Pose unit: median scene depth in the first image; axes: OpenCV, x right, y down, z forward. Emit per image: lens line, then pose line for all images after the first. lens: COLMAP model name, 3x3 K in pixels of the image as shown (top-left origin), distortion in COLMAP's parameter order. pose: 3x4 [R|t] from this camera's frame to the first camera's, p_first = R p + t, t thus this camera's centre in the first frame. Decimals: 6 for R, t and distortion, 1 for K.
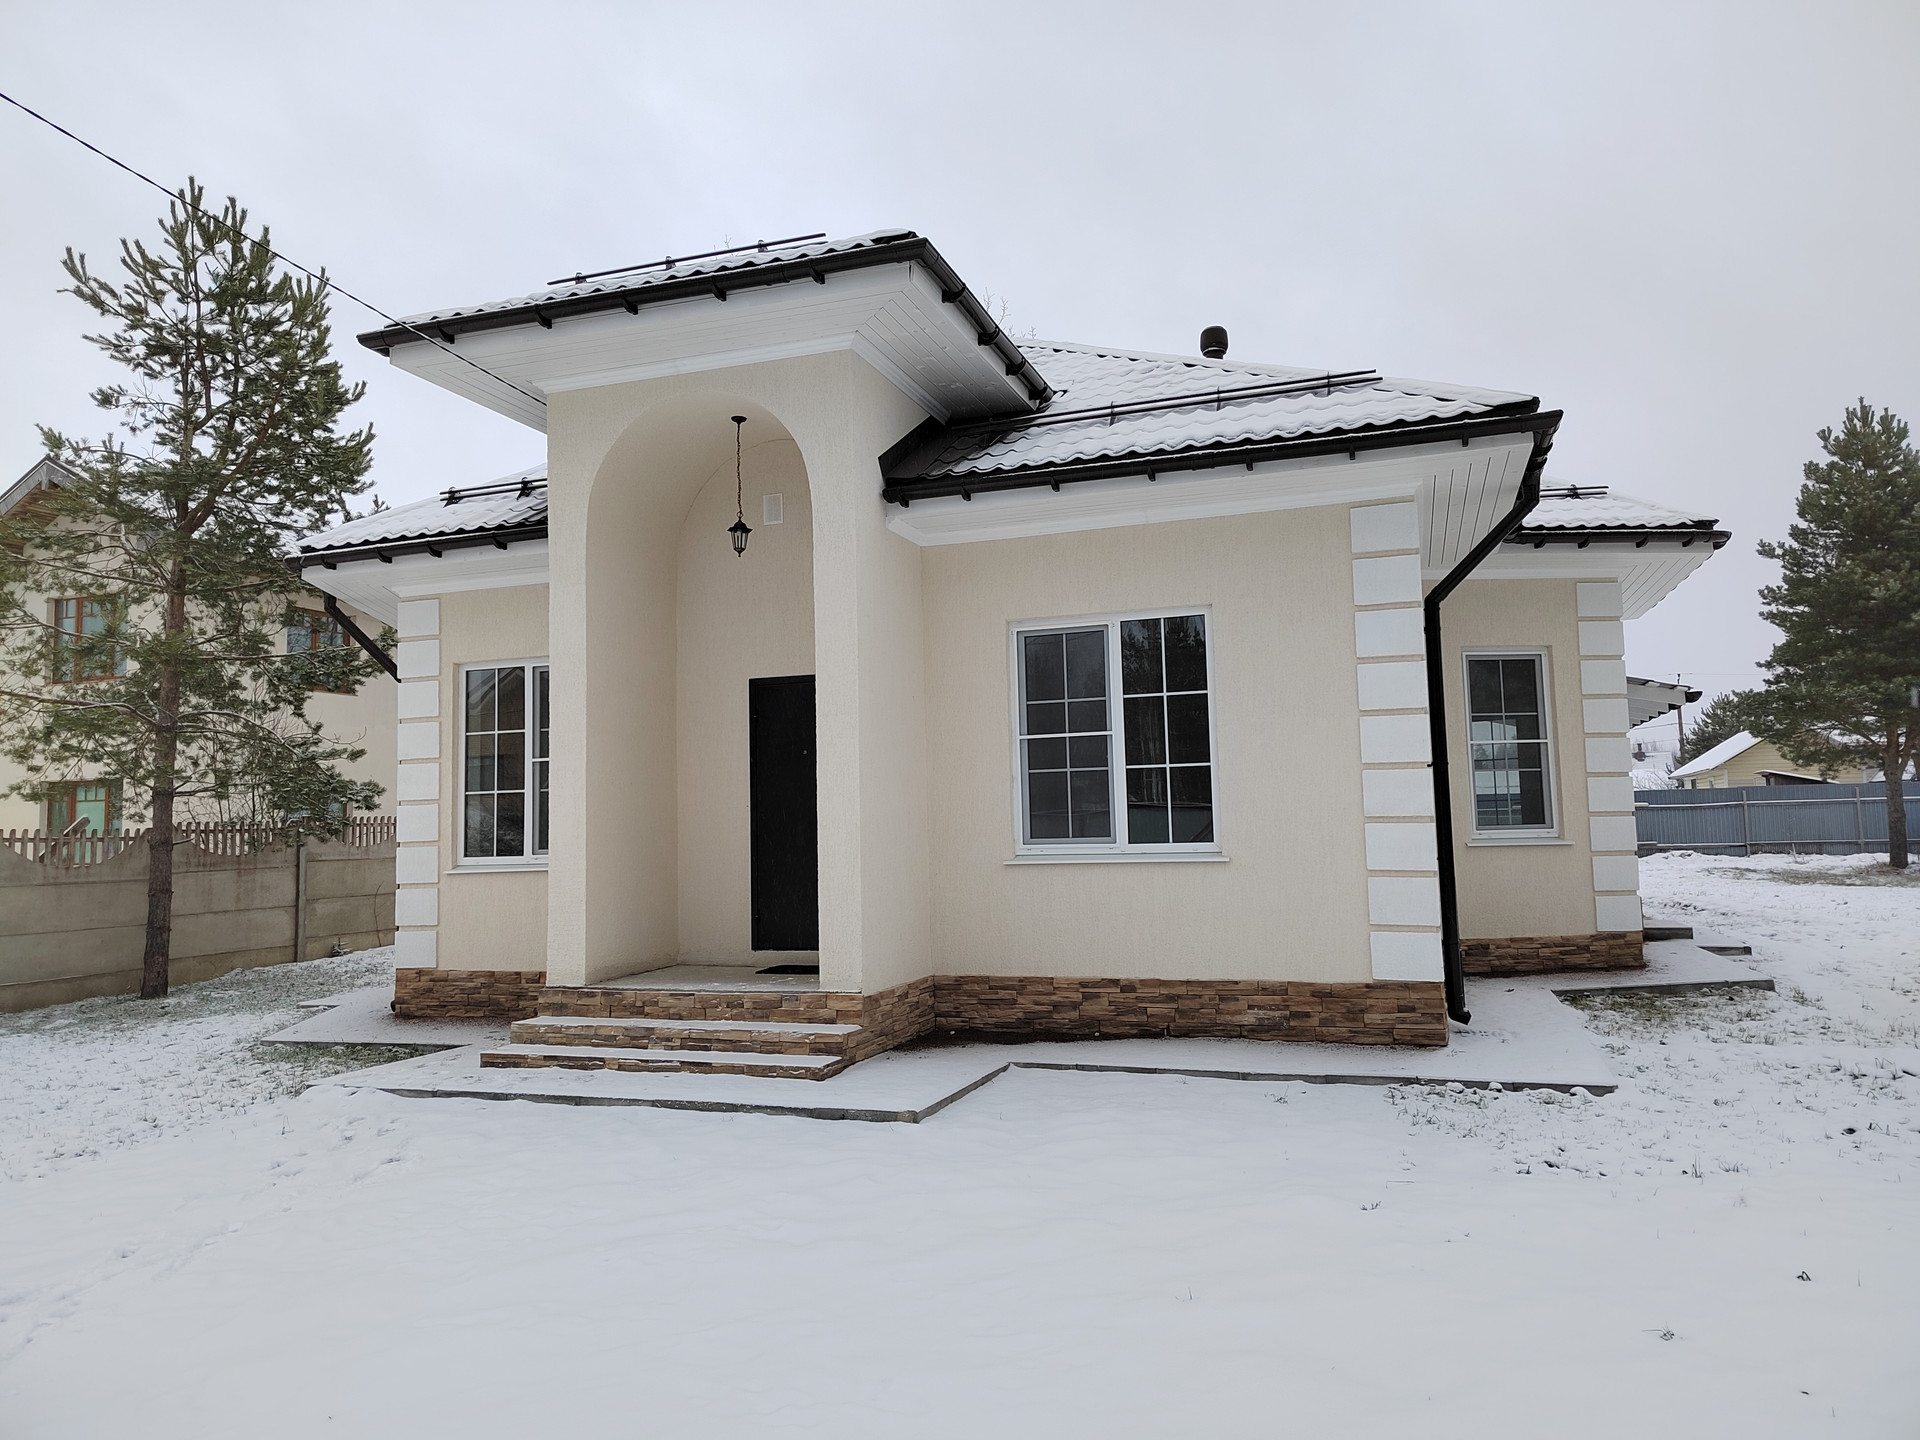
lens RADIAL K [[1325.1, 0, 958.0], [0, 1325.1, 716.5], [0, 0, 1]] dist [0.043716, -0.040675]
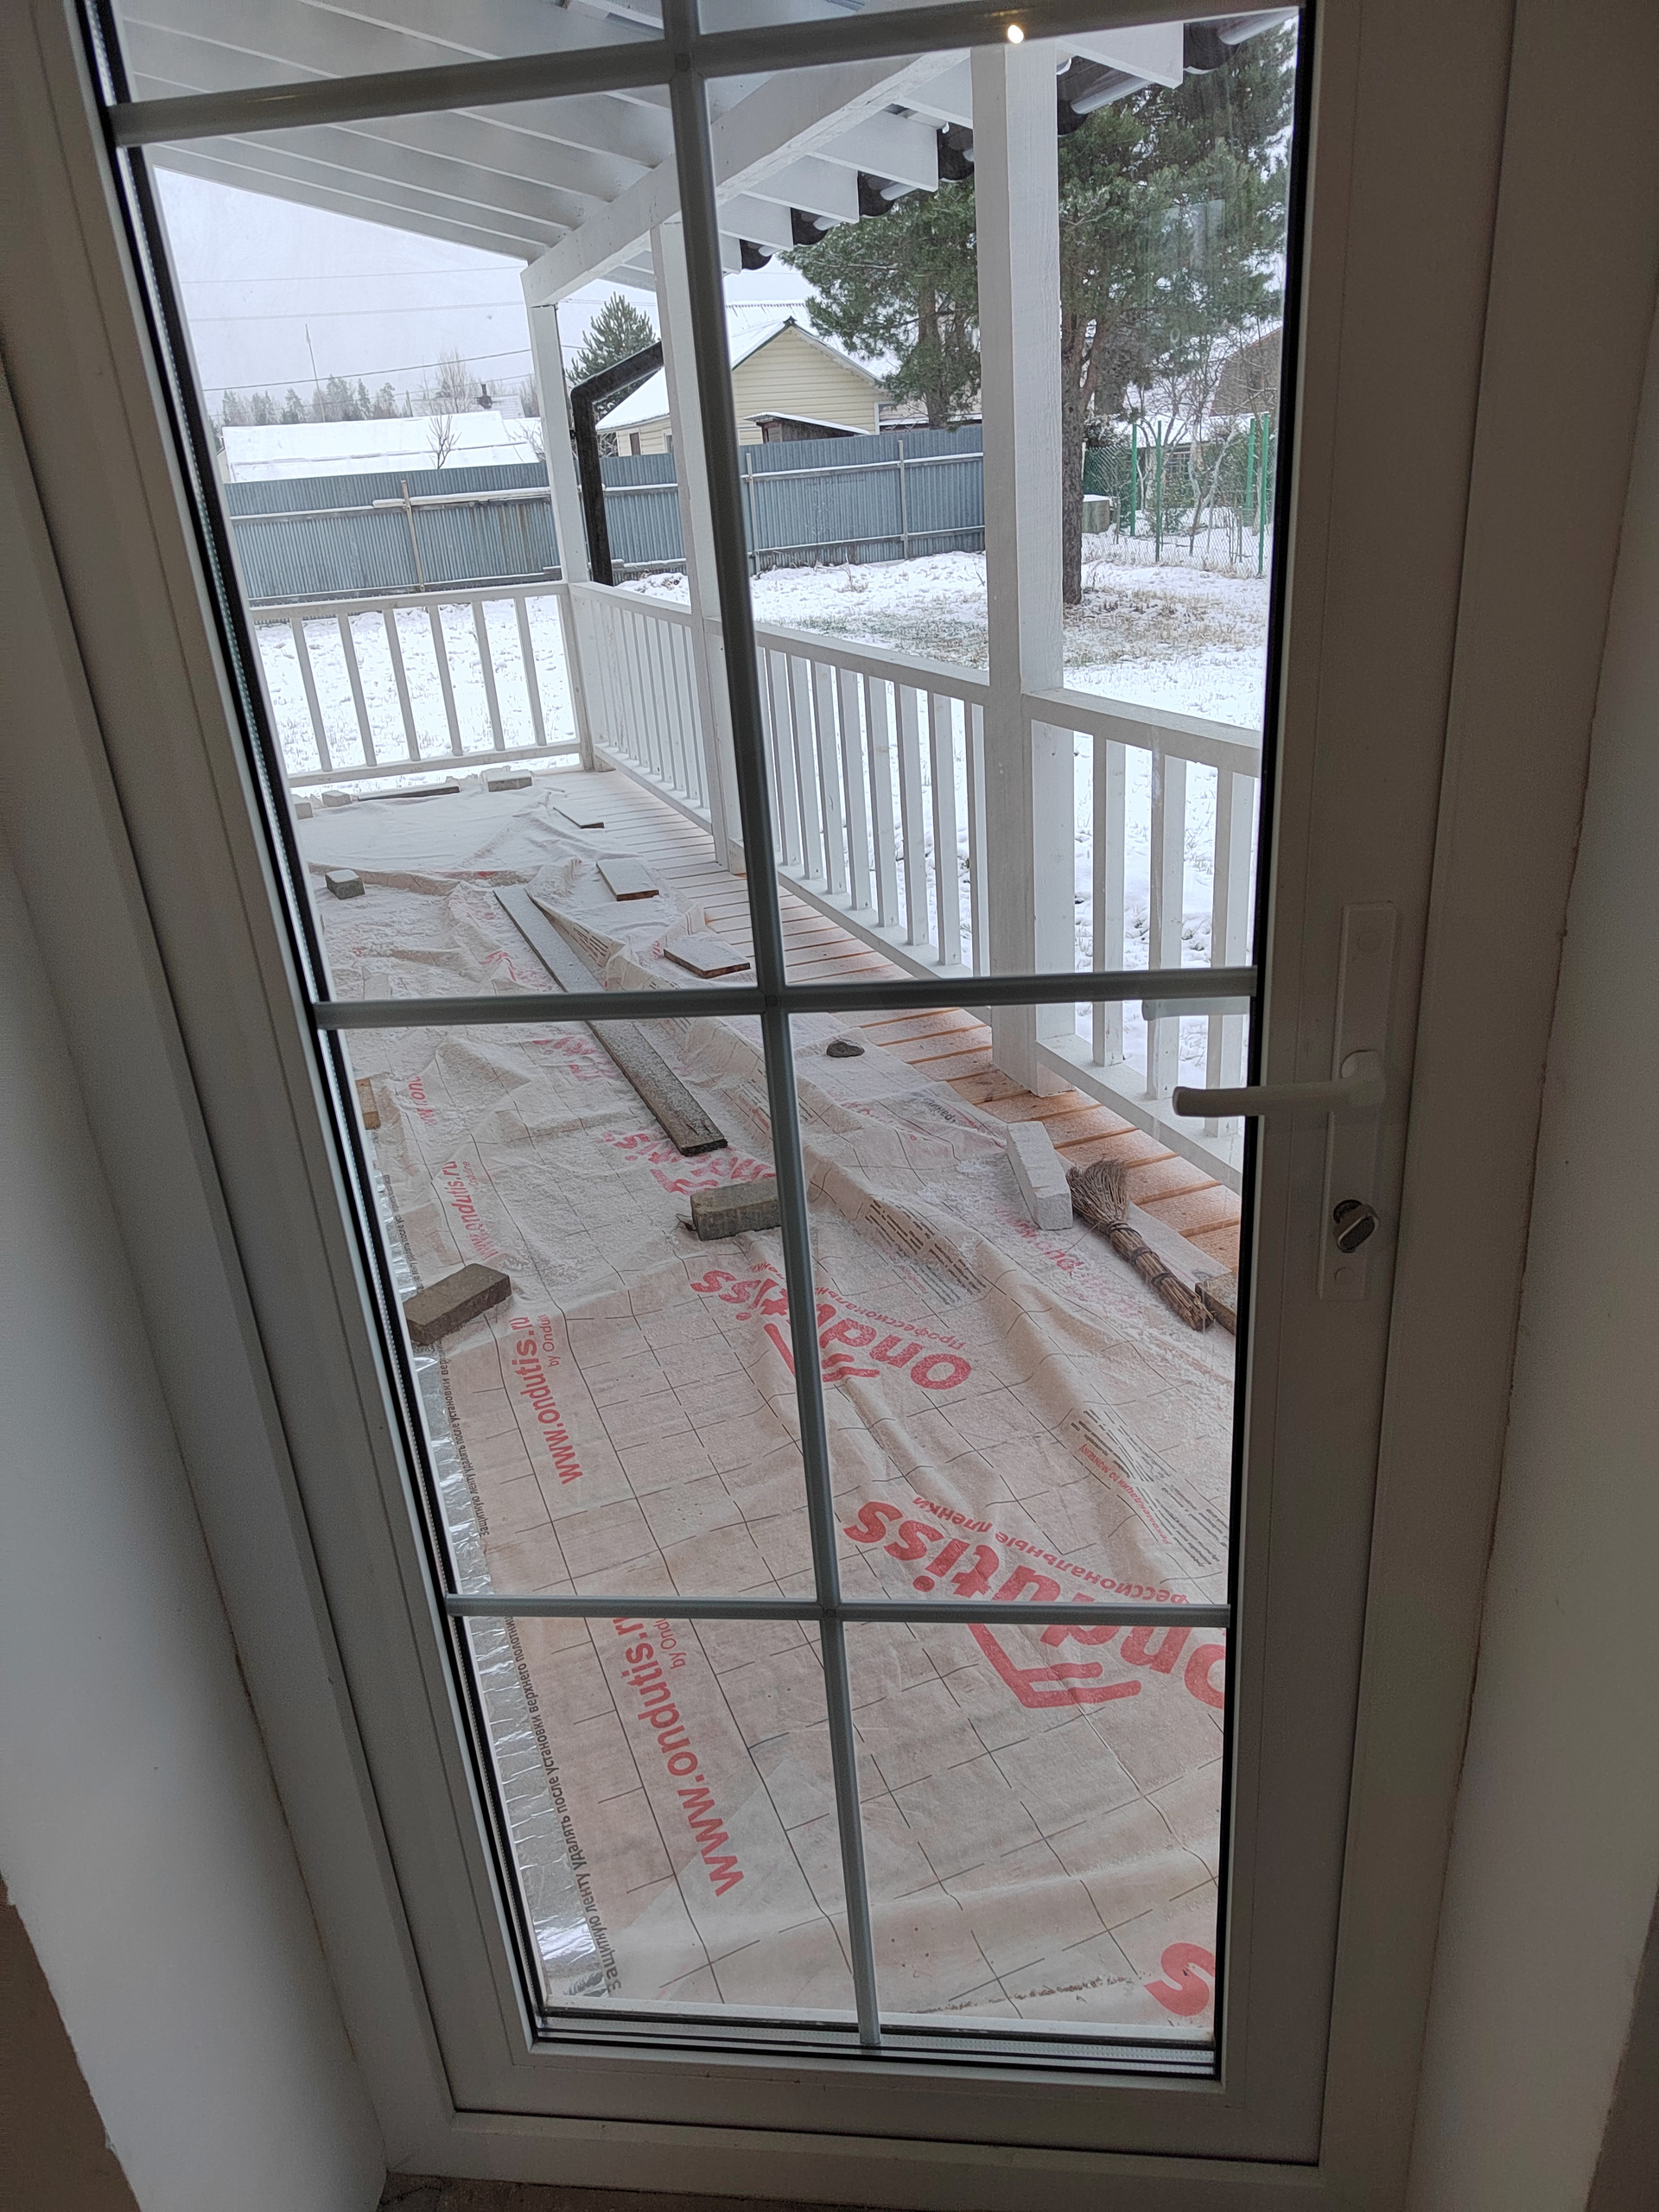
lens RADIAL K [[1526.6, 0, 828.0], [0, 1526.6, 1112.8], [0, 0, 1]] dist [0.043716, -0.040675]
pose [[0.764492, -0.282628, 0.579374, 0.153985], [0.000286, 0.898913, 0.438127, 0.020943], [-0.644634, -0.334779, 0.687292, 0.434041]]
